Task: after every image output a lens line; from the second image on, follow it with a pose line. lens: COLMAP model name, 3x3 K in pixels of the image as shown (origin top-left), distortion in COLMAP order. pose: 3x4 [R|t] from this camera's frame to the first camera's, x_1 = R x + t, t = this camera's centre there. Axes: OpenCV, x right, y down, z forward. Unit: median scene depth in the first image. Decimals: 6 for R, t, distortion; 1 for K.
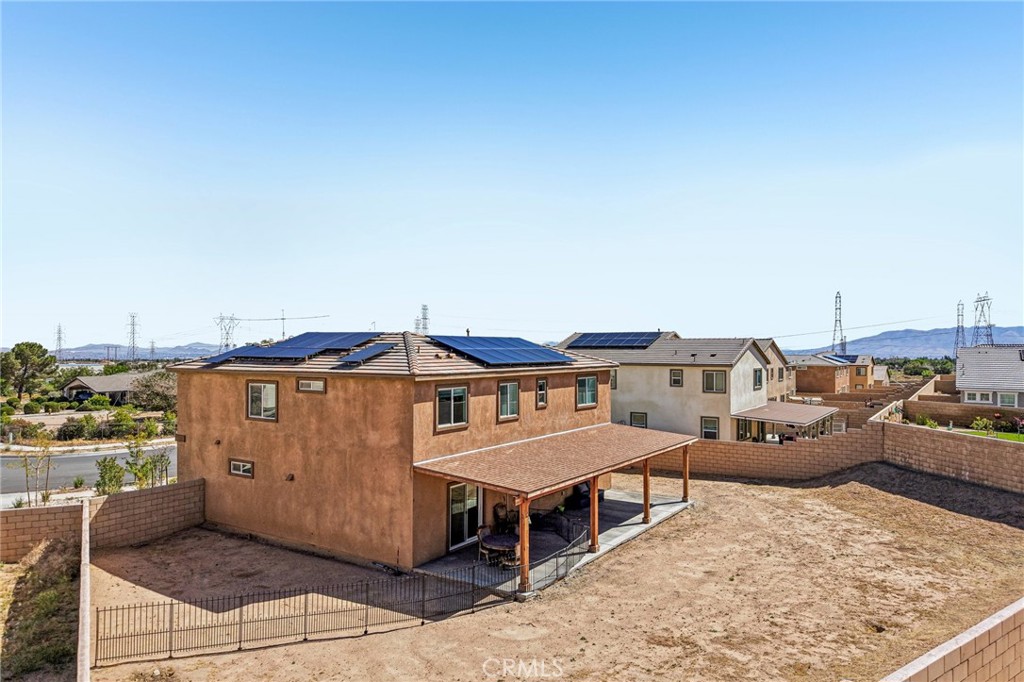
lens RADIAL K [[688.7, 0, 512.0], [0, 688.7, 341.0], [0, 0, 1]] dist [0.008089, -0.000620]
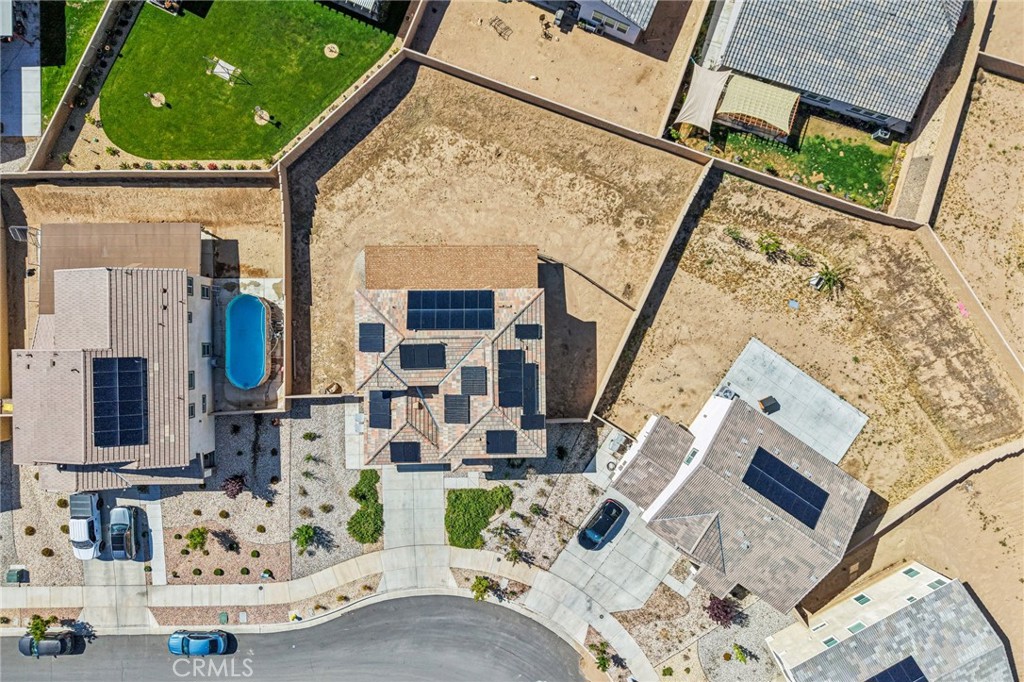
lens RADIAL K [[680.4, 0, 511.6], [0, 680.4, 357.7], [0, 0, 1]] dist [0.007756, 0.001190]
pose [[-0.556553, -0.830384, -0.026666, -0.103035], [-0.029501, -0.012324, 0.999489, -1.159355], [-0.830288, 0.557056, -0.017638, 0.595298]]
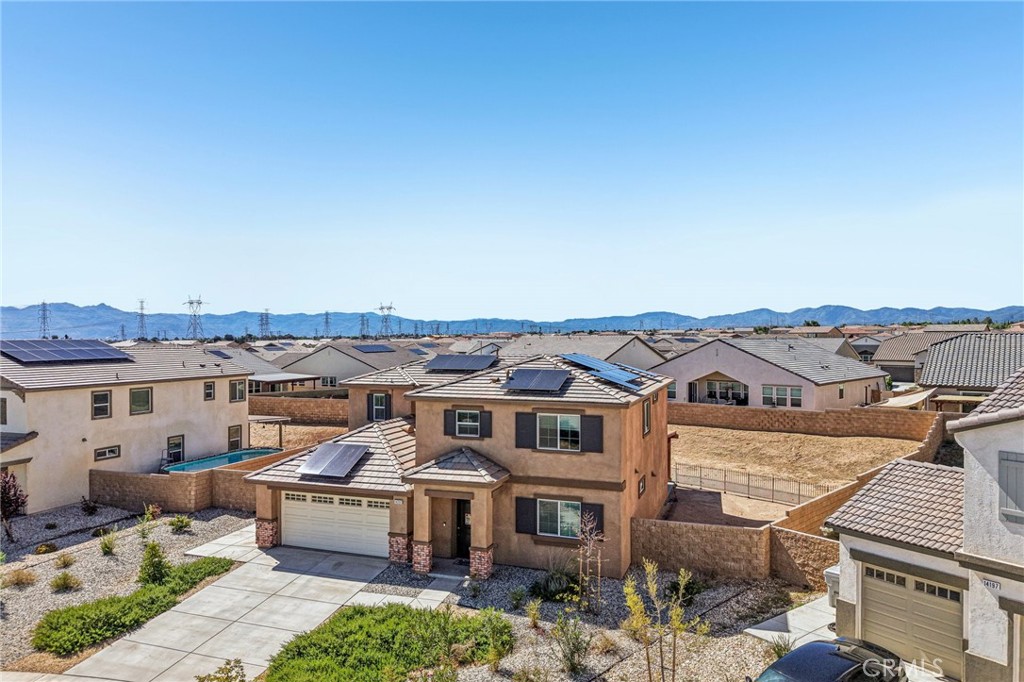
lens RADIAL K [[688.7, 0, 512.0], [0, 688.7, 341.0], [0, 0, 1]] dist [0.008089, -0.000620]
pose [[-0.236085, -0.005261, 0.971718, -0.785170], [0.002632, 0.999978, 0.006054, -0.019825], [-0.971729, 0.003986, -0.236066, 0.823382]]
